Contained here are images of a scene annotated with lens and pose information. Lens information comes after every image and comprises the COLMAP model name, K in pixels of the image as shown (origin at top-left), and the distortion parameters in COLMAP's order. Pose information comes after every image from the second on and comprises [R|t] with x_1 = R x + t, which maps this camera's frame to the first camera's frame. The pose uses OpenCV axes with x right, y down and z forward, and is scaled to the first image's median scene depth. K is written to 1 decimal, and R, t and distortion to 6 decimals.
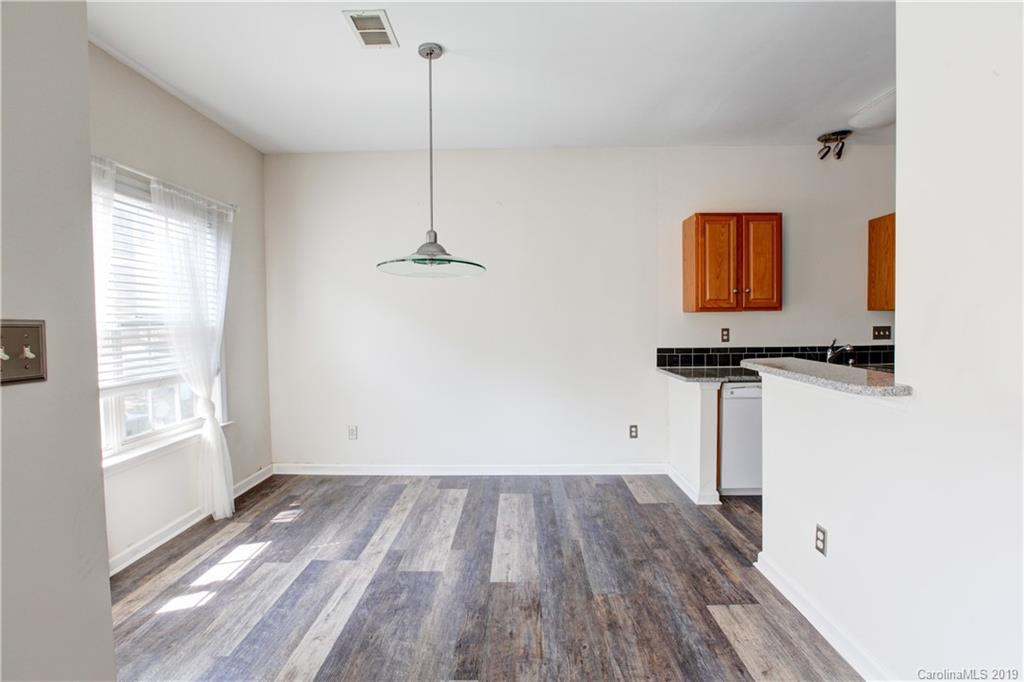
lens RADIAL K [[467.1, 0, 514.7], [0, 467.1, 338.8], [0, 0, 1]] dist [-0.050131, 0.015805]
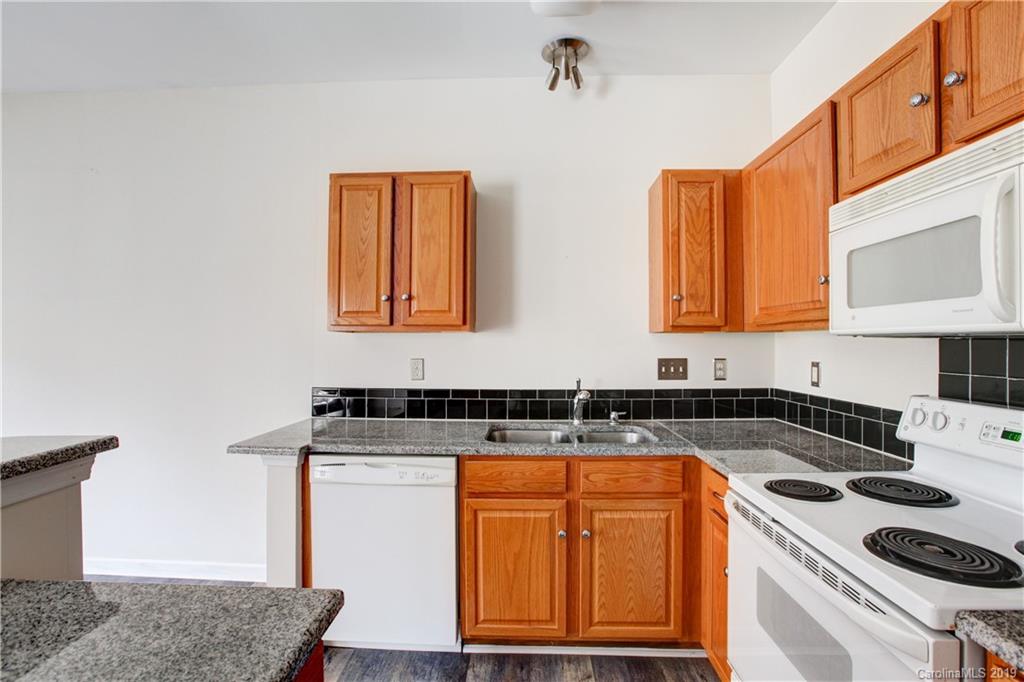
lens RADIAL K [[467.1, 0, 513.4], [0, 467.1, 343.8], [0, 0, 1]] dist [-0.050131, 0.015805]
pose [[0.999734, 0.013119, -0.018946, 0.786226], [-0.013821, 0.999204, -0.037413, -0.027332], [0.018441, 0.037665, 0.999120, 0.471454]]
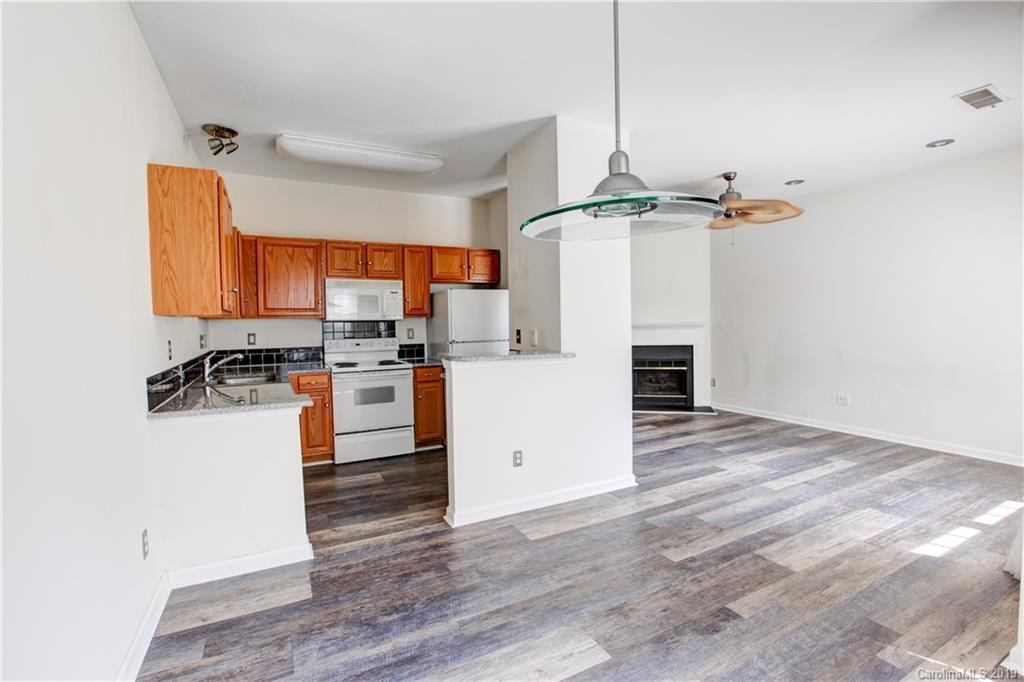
lens RADIAL K [[467.1, 0, 511.9], [0, 467.1, 338.5], [0, 0, 1]] dist [-0.050131, 0.015805]
pose [[-0.476445, -0.014568, 0.879084, -0.497736], [0.053493, 0.997530, 0.045523, -0.037842], [-0.877576, 0.068714, -0.474489, 1.150234]]
